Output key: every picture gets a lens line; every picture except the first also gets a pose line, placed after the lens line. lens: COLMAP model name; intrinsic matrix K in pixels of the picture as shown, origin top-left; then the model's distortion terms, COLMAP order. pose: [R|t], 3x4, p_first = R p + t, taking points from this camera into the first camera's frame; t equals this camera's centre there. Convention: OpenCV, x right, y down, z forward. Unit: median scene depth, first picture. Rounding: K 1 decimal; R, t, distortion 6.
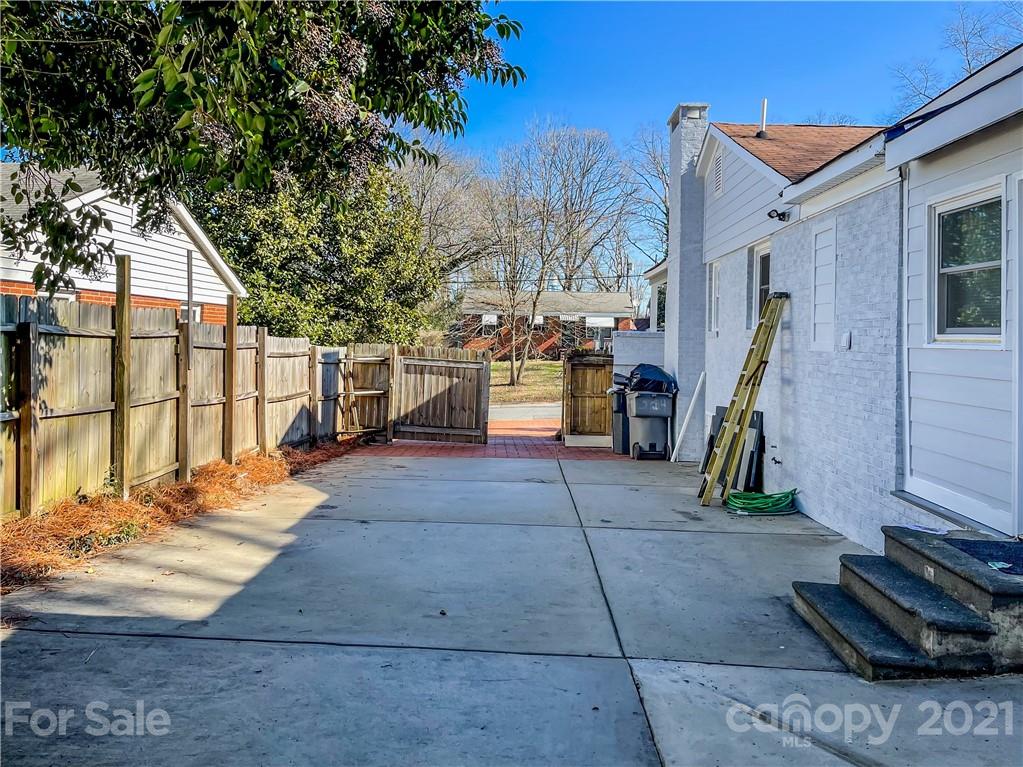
lens RADIAL K [[825.0, 0, 520.5], [0, 825.0, 324.7], [0, 0, 1]] dist [0.035521, -0.020388]
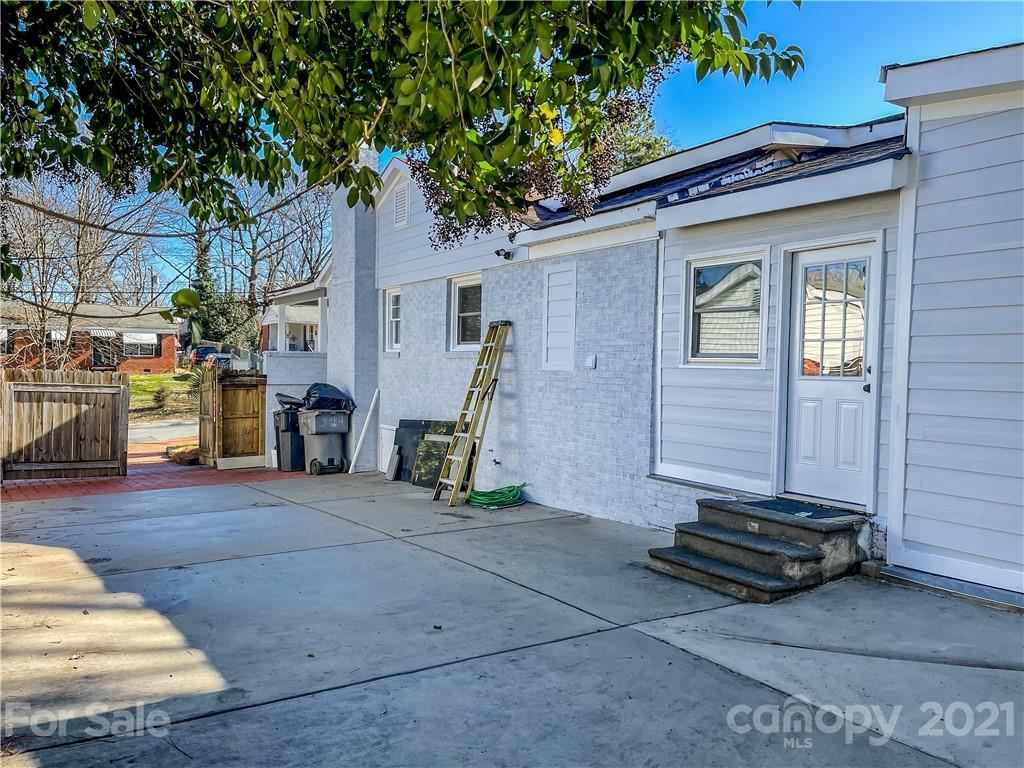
lens RADIAL K [[770.1, 0, 528.5], [0, 770.1, 404.1], [0, 0, 1]] dist [0.070694, -0.095390]
pose [[0.820128, -0.044631, 0.570437, -0.408527], [-0.002183, 0.996702, 0.081121, -0.013407], [-0.572176, -0.067775, 0.817326, 0.104391]]
